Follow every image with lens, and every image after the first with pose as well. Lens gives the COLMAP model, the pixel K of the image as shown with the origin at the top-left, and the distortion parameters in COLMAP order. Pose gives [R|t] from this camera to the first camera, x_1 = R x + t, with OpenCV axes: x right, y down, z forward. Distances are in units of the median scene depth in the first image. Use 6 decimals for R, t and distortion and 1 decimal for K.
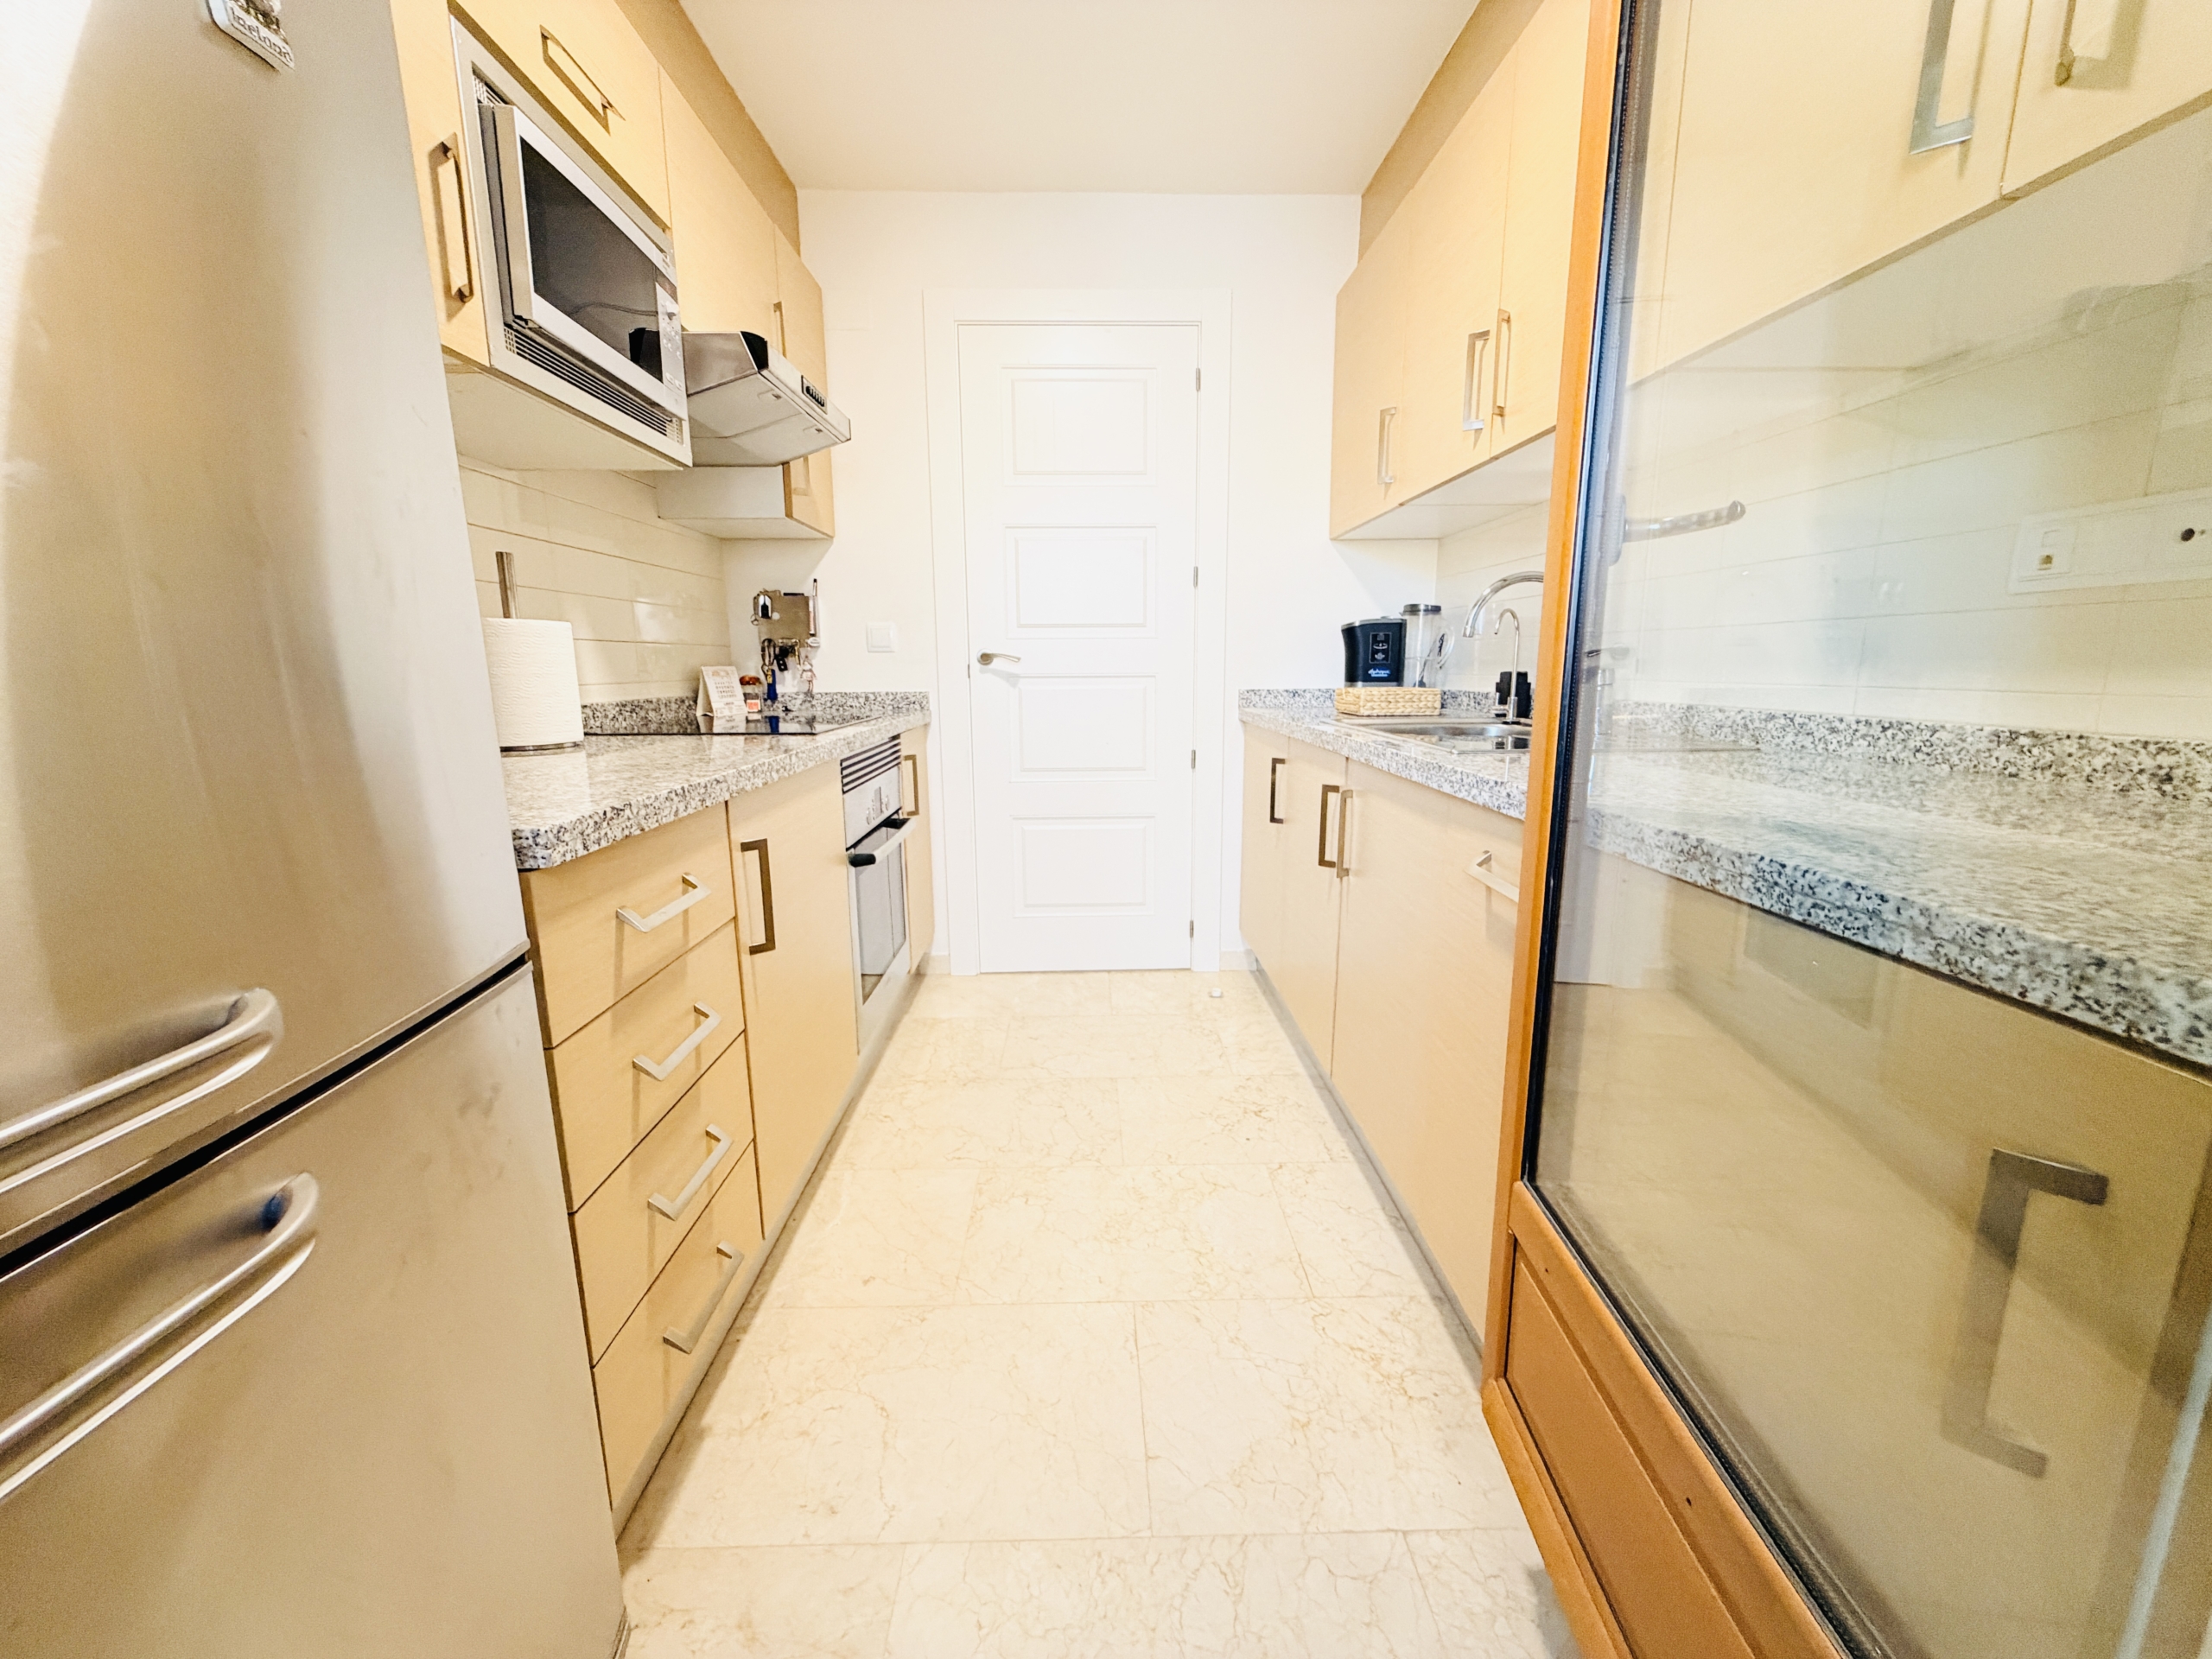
lens RADIAL K [[880.2, 0, 1105.4], [0, 880.2, 828.3], [0, 0, 1]] dist [-0.000339, 0.000423]
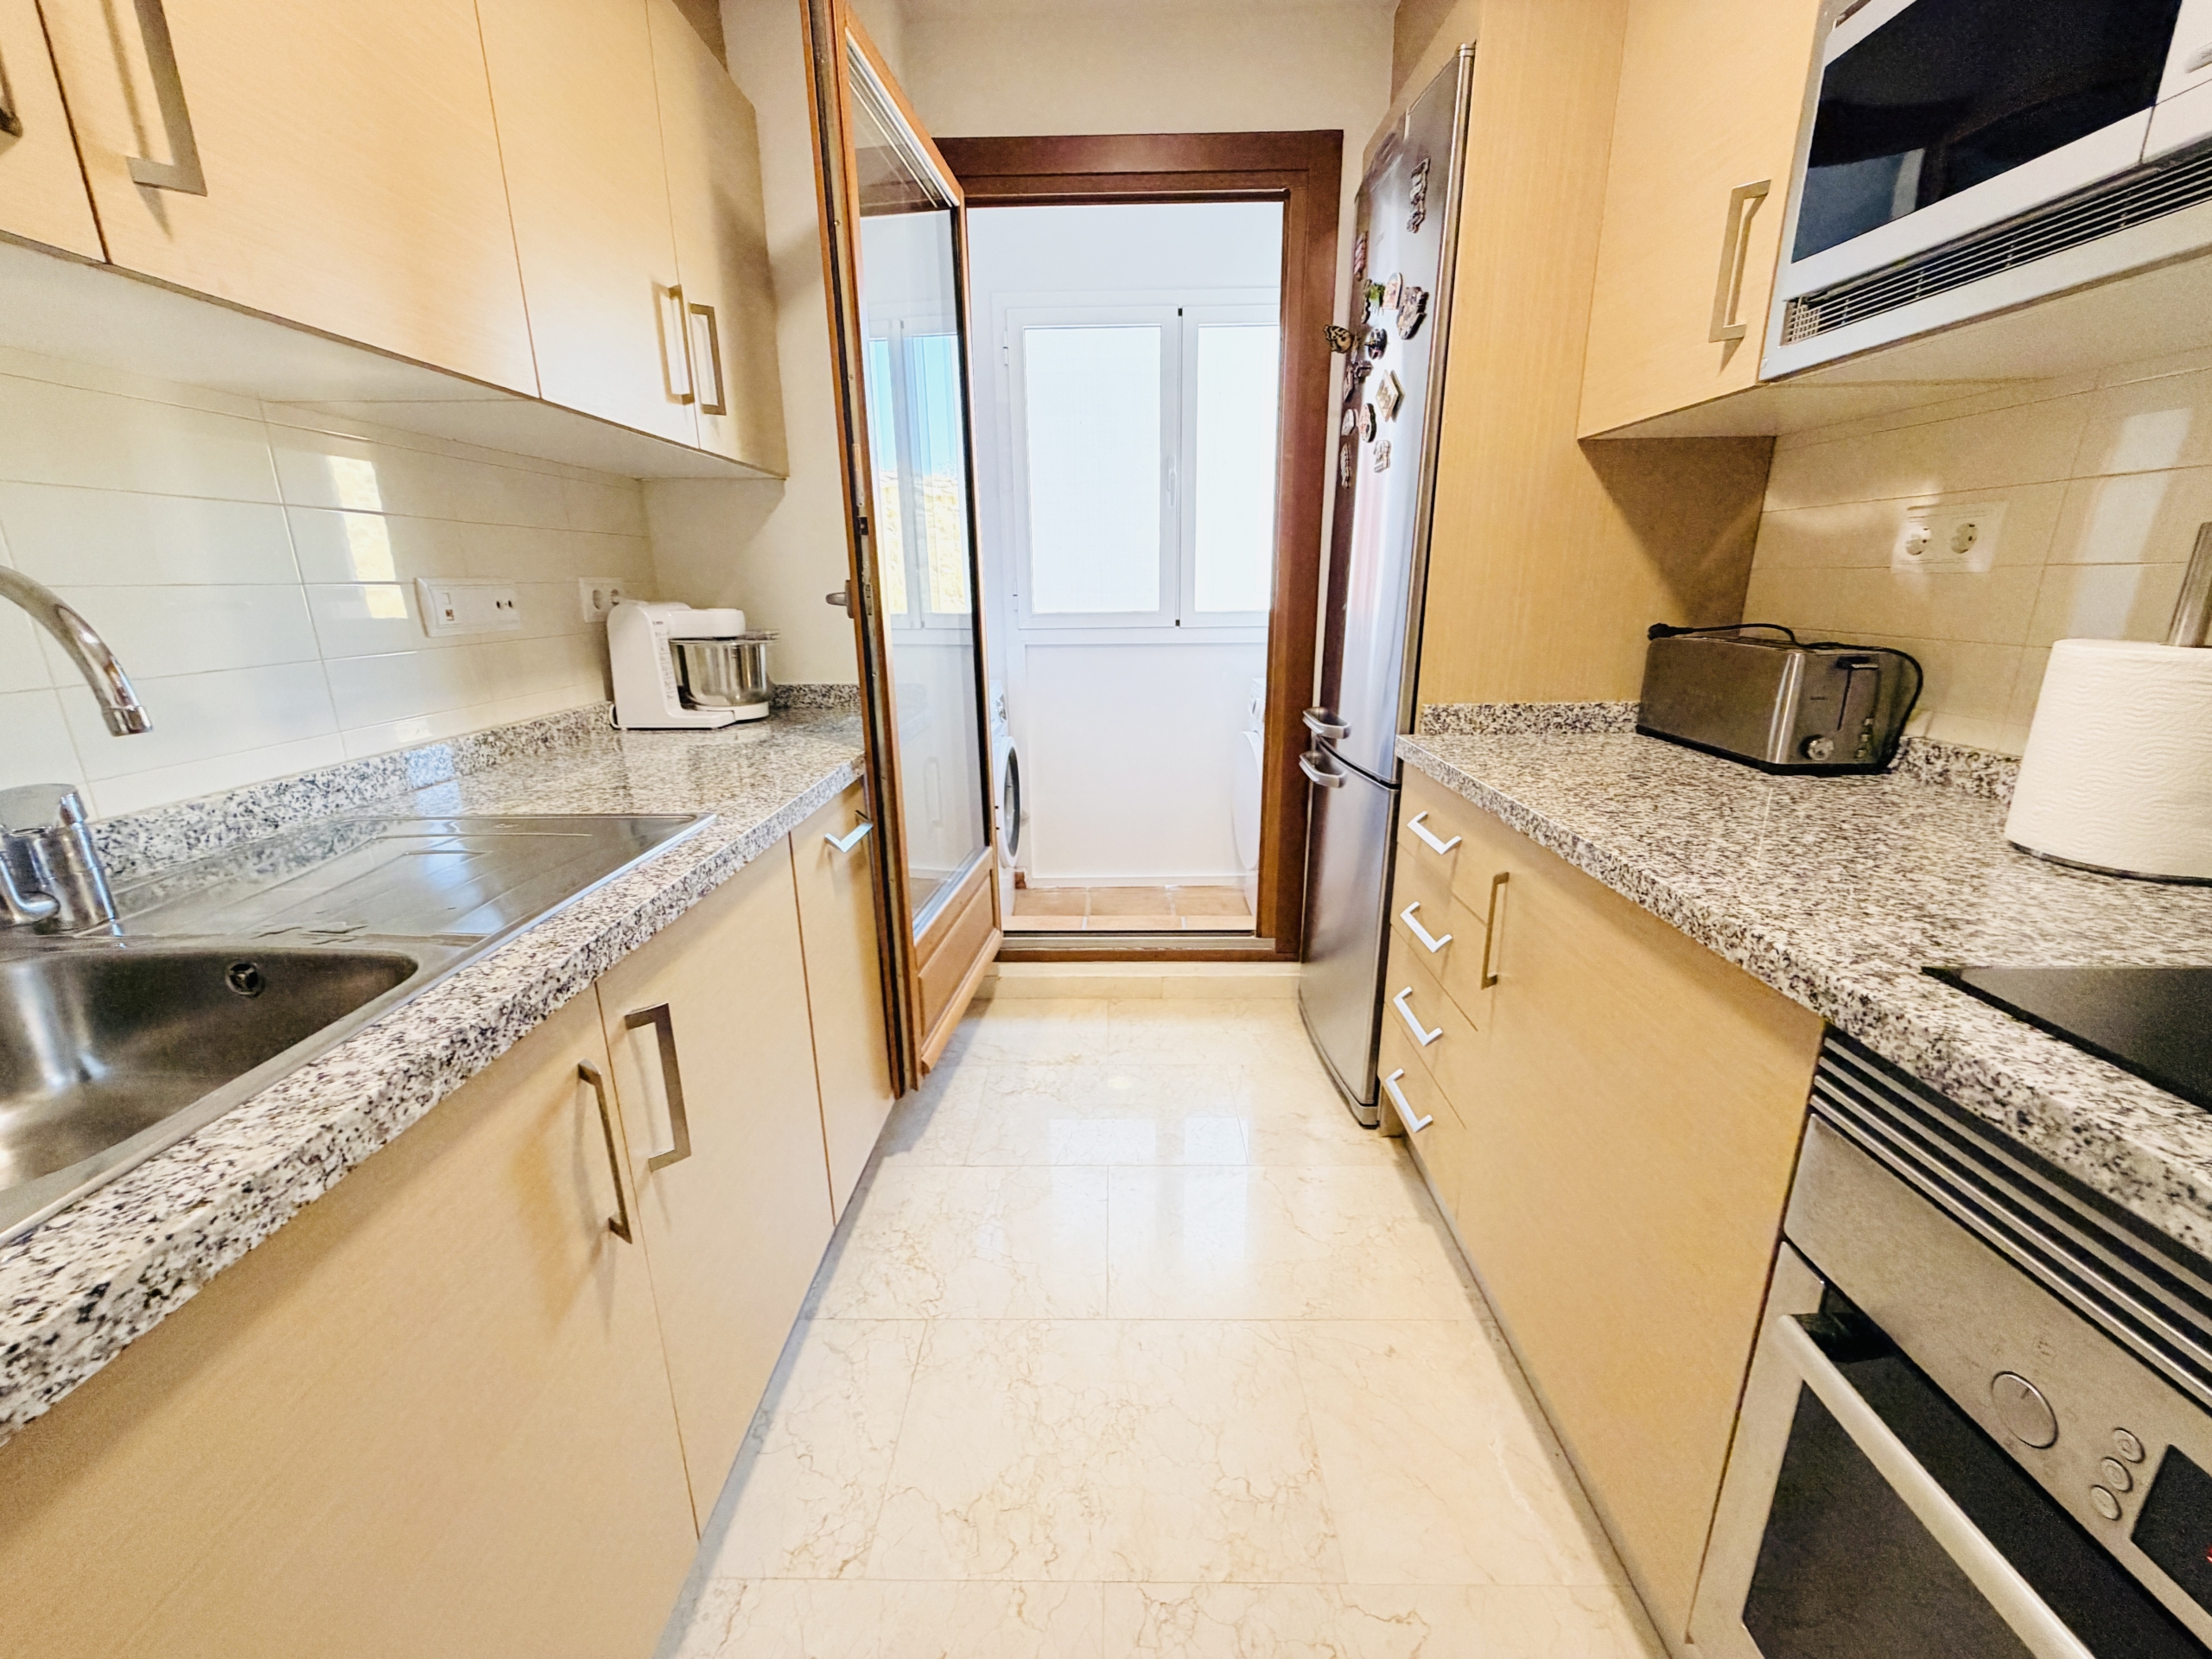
lens RADIAL K [[880.2, 0, 1107.7], [0, 880.2, 828.0], [0, 0, 1]] dist [-0.000339, 0.000423]
pose [[-0.999373, 0.006860, 0.034747, -0.007643], [0.021590, 0.895706, 0.444121, -0.472168], [-0.028076, 0.444593, -0.895293, 1.874331]]
